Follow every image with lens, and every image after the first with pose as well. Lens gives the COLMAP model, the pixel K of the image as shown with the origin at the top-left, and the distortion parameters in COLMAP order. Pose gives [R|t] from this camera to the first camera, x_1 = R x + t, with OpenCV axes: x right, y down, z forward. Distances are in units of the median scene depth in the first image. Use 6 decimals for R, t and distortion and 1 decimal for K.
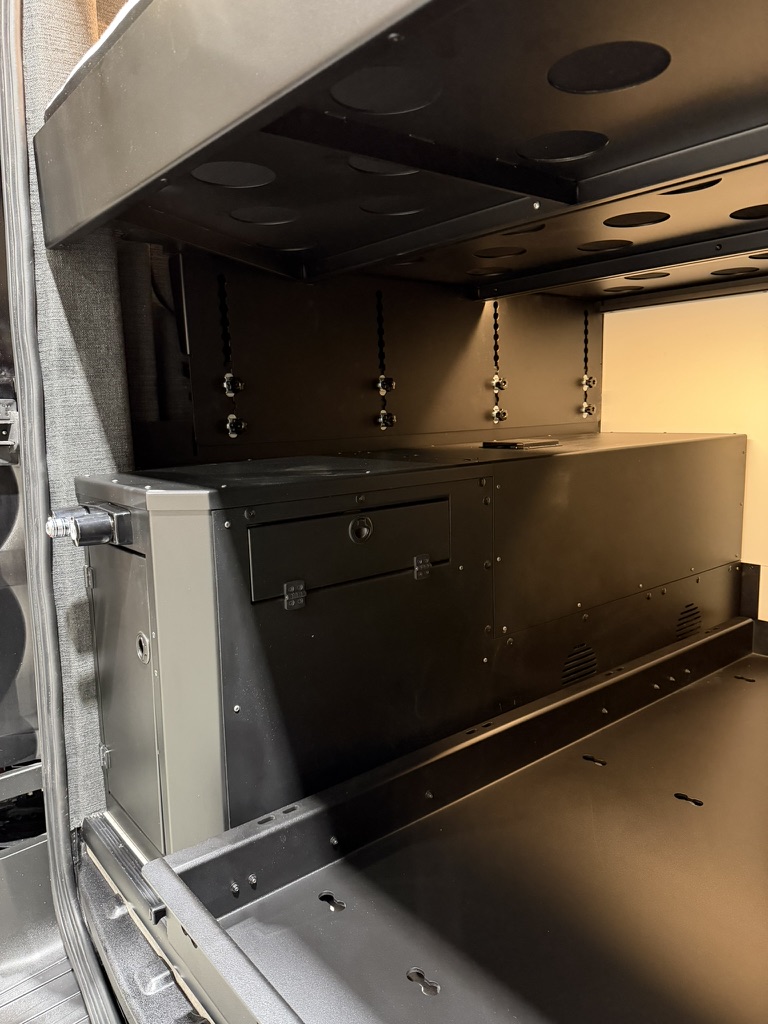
lens RADIAL K [[732.2, 0, 385.4], [0, 732.2, 504.8], [0, 0, 1]] dist [0.064039, -0.091574]
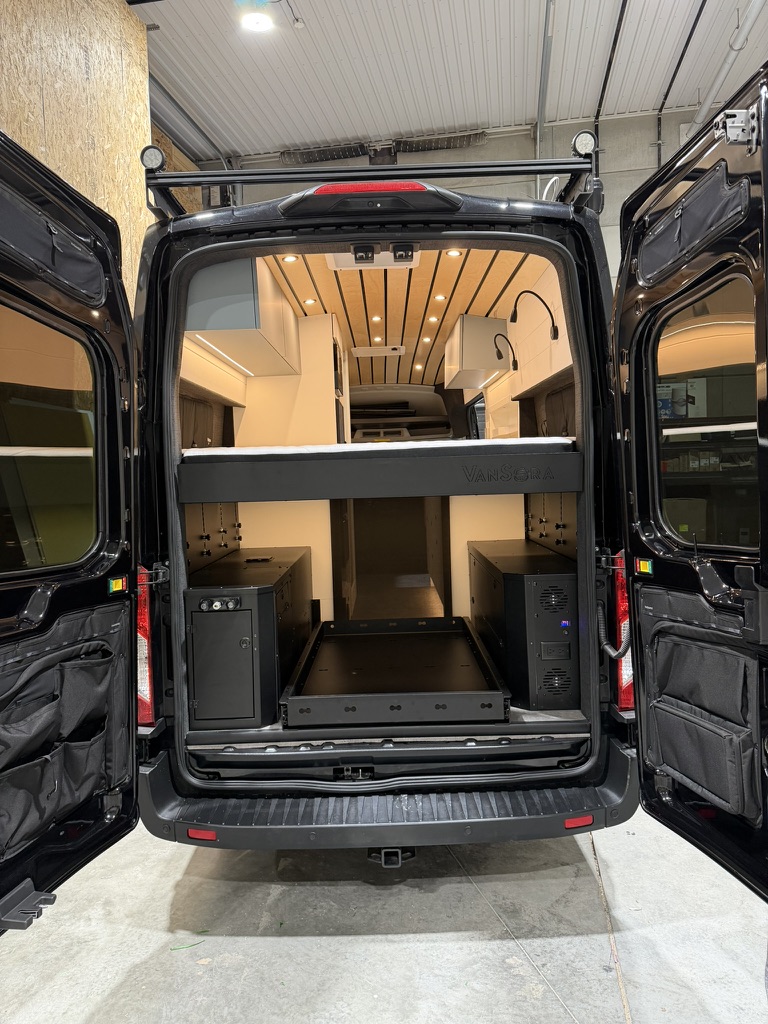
lens RADIAL K [[732.2, 0, 385.4], [0, 732.2, 504.8], [0, 0, 1]] dist [0.064039, -0.091574]
pose [[0.633852, -0.032116, 0.772787, -1.693138], [0.121765, 0.990822, -0.058696, -0.083862], [-0.763809, 0.131303, 0.631945, -1.015928]]
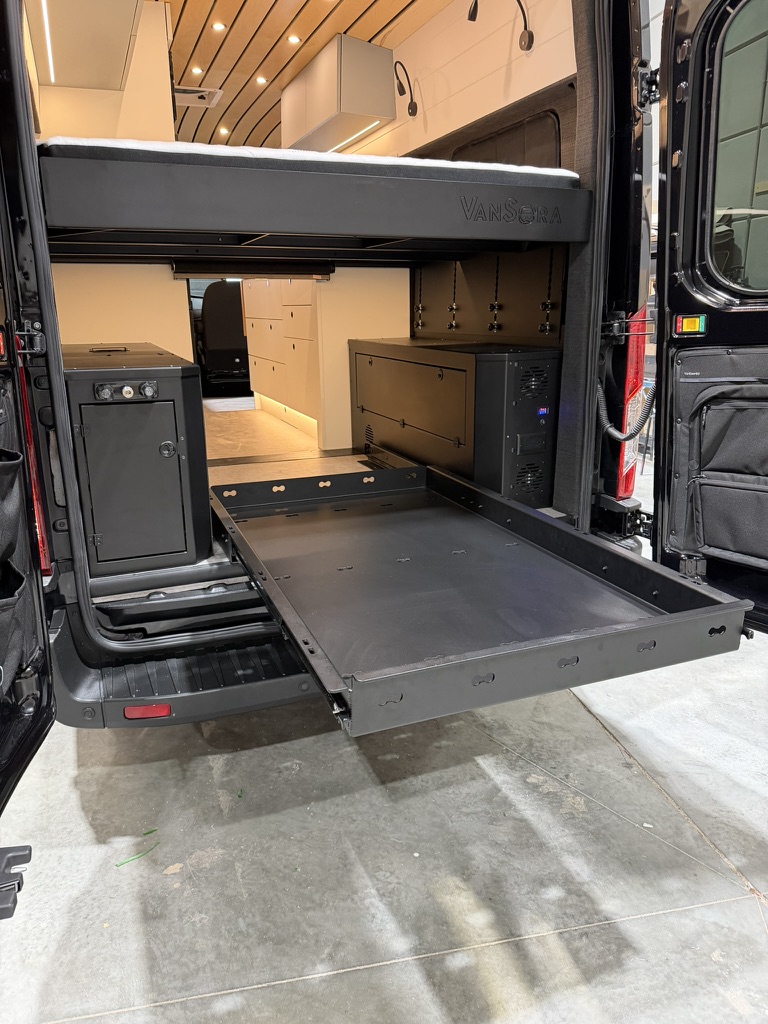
lens RADIAL K [[732.2, 0, 385.4], [0, 732.2, 504.8], [0, 0, 1]] dist [0.064039, -0.091574]
pose [[0.299532, -0.223907, 0.927441, -1.578828], [0.135638, 0.972192, 0.190905, 0.030257], [-0.944395, 0.068614, 0.321573, -0.146715]]
